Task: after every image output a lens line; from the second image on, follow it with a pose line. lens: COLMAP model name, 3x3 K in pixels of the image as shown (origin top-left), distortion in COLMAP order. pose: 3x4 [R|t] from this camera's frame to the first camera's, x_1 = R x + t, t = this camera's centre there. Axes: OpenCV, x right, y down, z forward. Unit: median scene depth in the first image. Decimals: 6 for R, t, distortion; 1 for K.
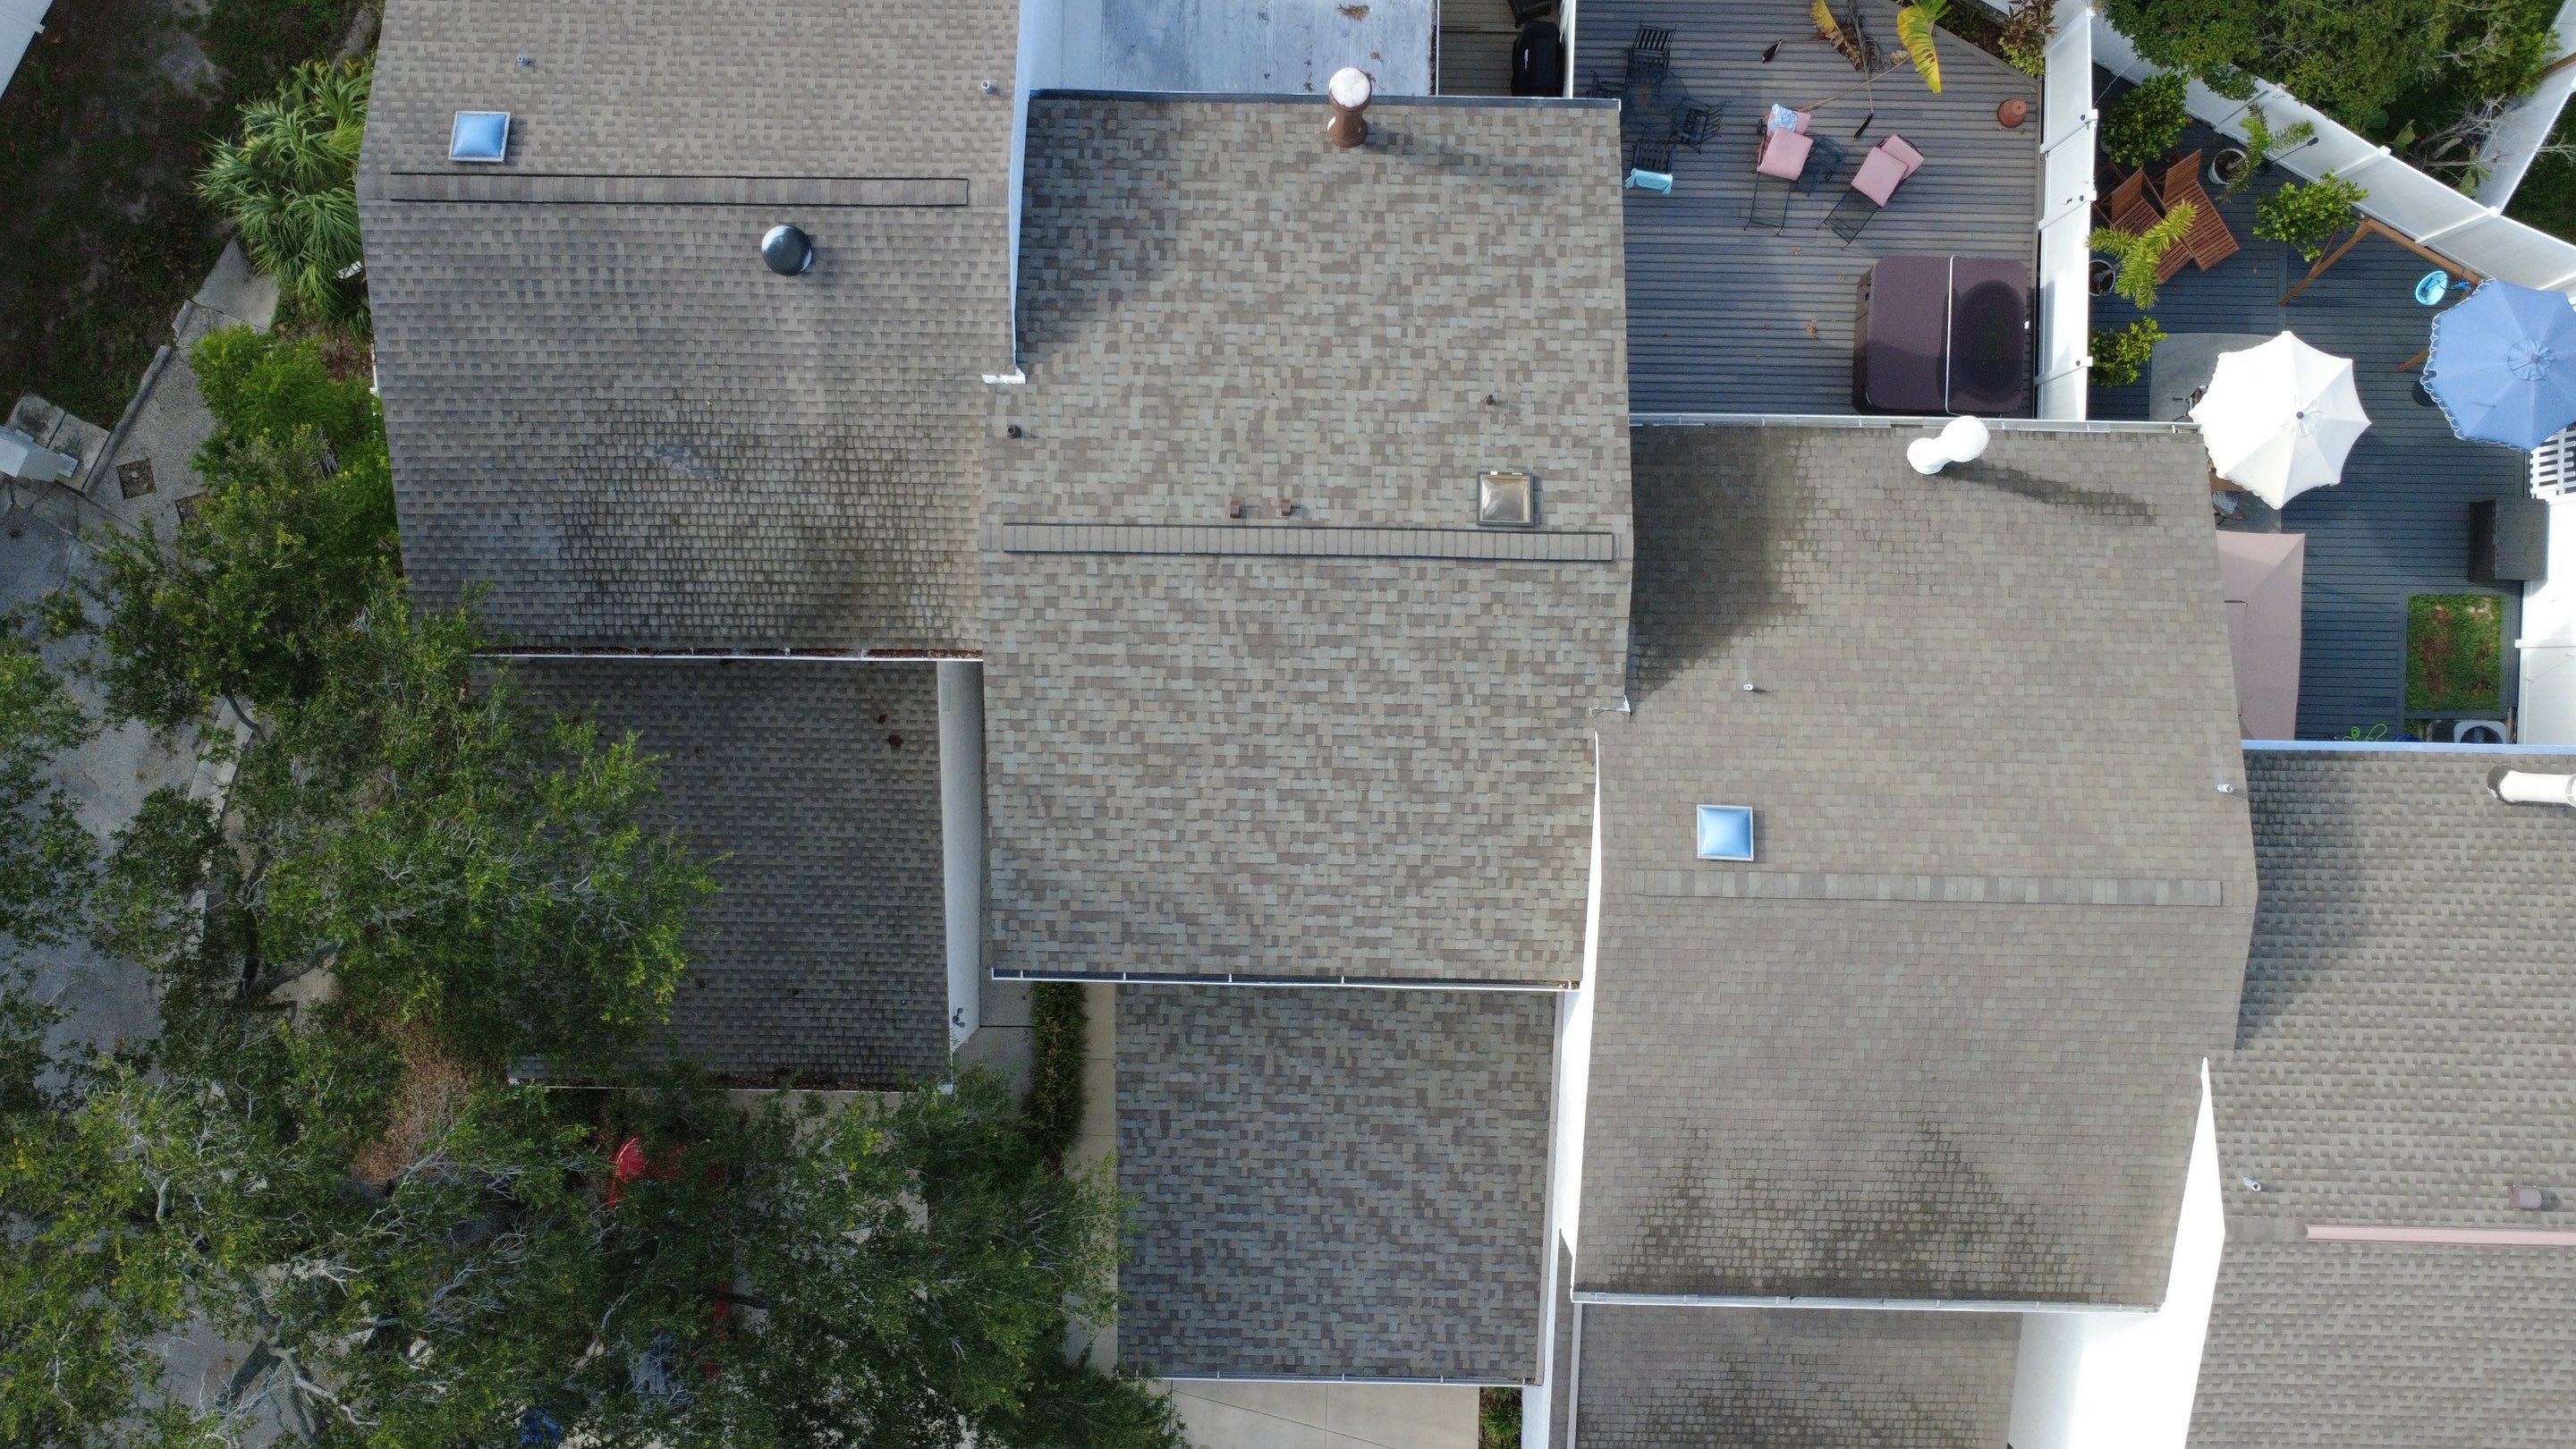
lens RADIAL K [[1875.5, 0, 1286.4], [0, 1875.5, 719.1], [0, 0, 1]] dist [-0.006450, 0.007678]
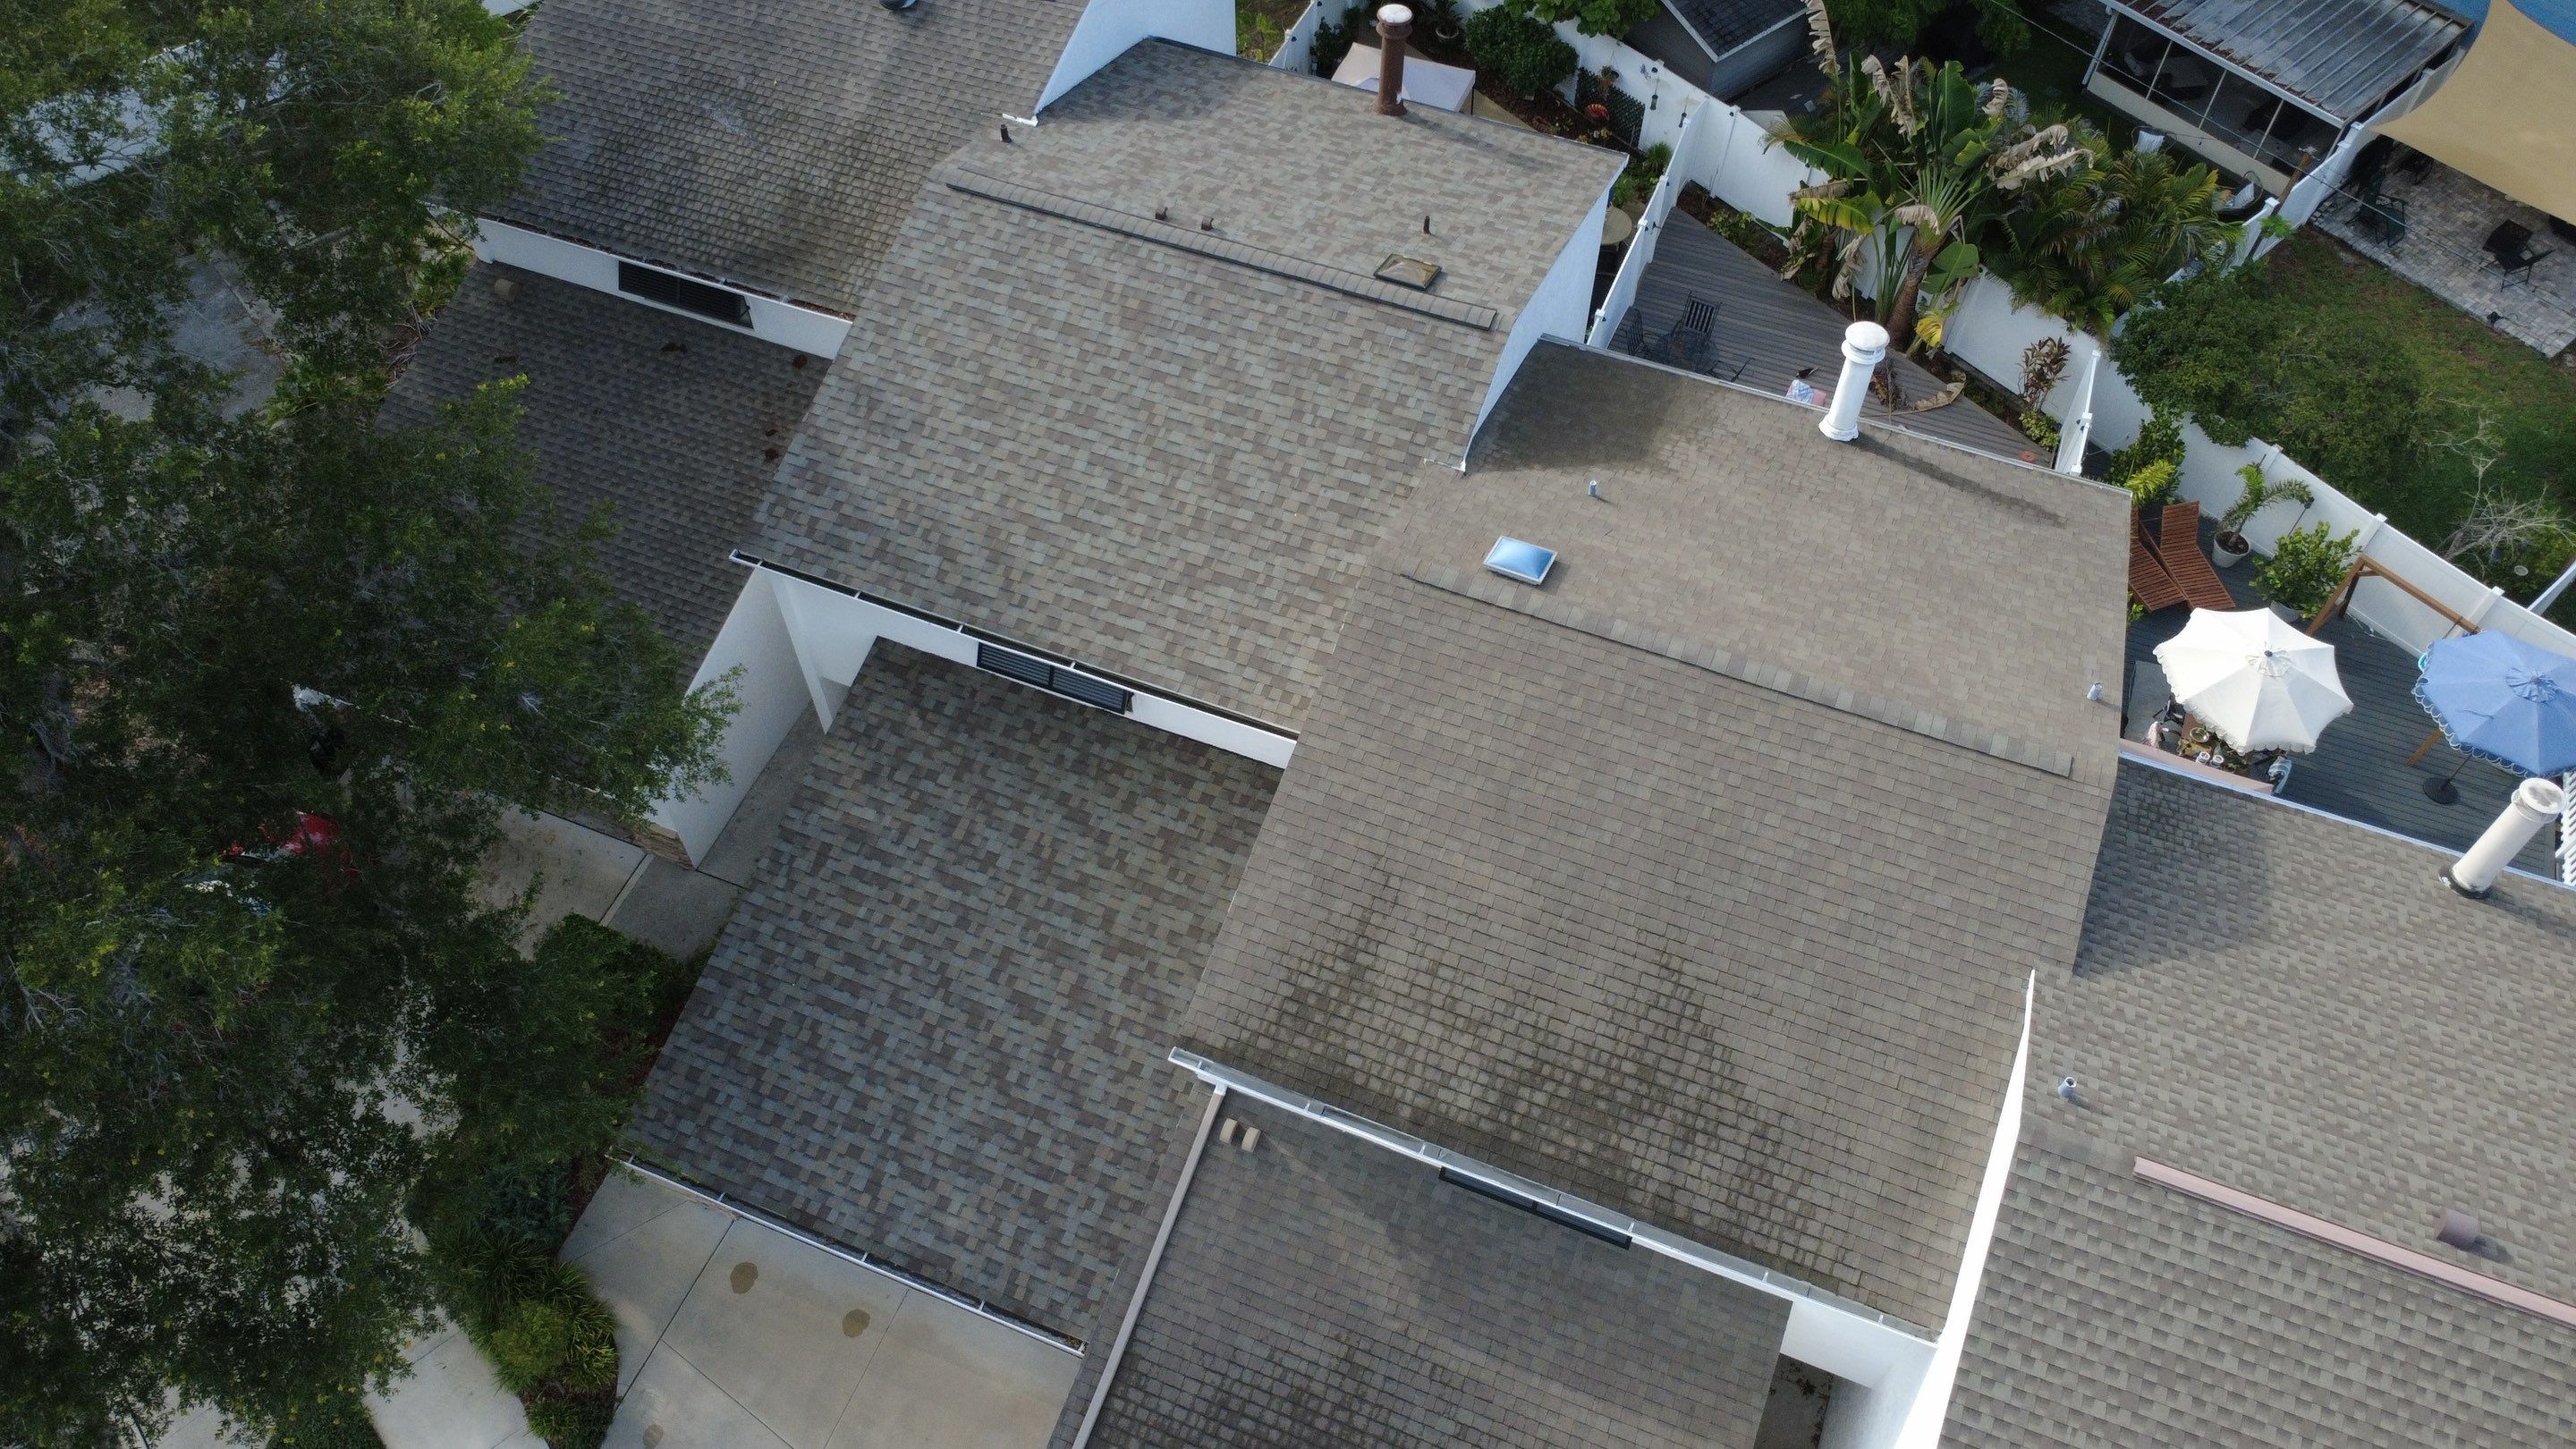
lens RADIAL K [[1875.5, 0, 1286.6], [0, 1875.5, 721.8], [0, 0, 1]] dist [-0.006450, 0.007678]
pose [[0.933691, 0.293425, -0.205240, 0.320133], [-0.357942, 0.748868, -0.557741, 0.629000], [-0.009958, 0.594221, 0.804240, 0.305922]]
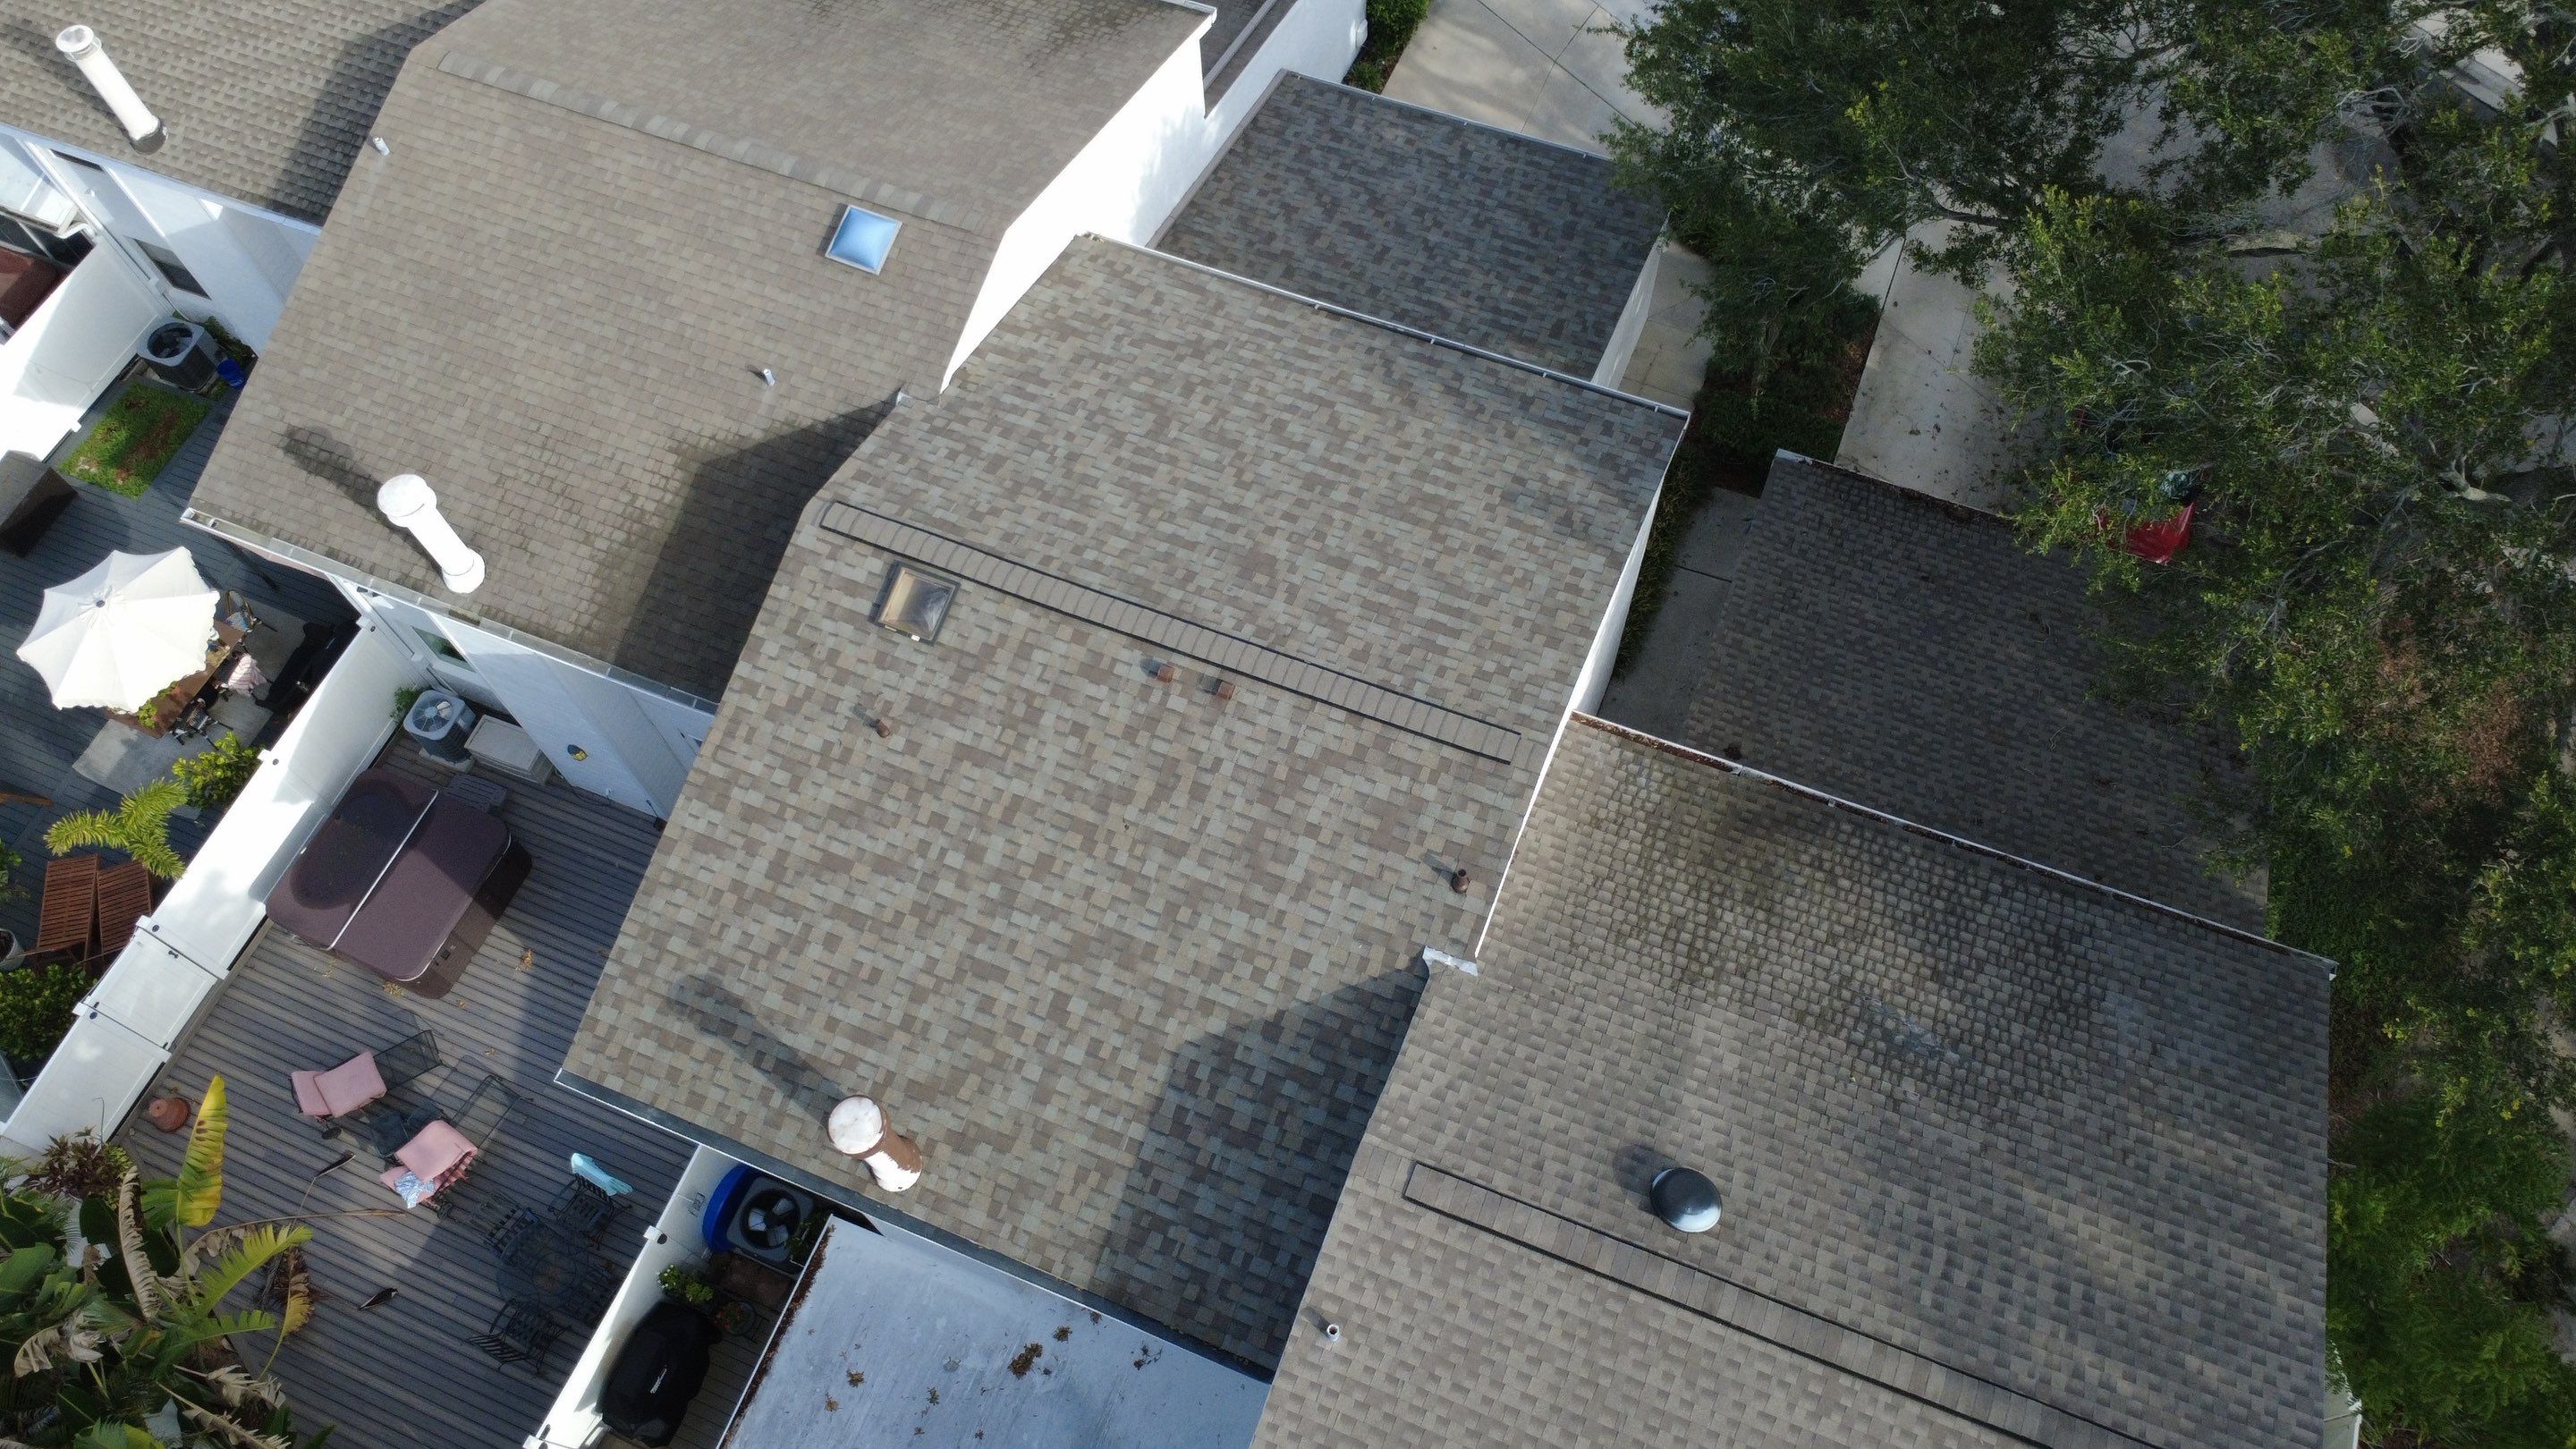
lens RADIAL K [[1875.5, 0, 1279.0], [0, 1875.5, 722.9], [0, 0, 1]] dist [-0.006450, 0.007678]
pose [[-0.931270, -0.305728, 0.198159, -0.199183], [0.361981, -0.838112, 0.408091, -0.416565], [0.041315, 0.451773, 0.891176, 0.282581]]
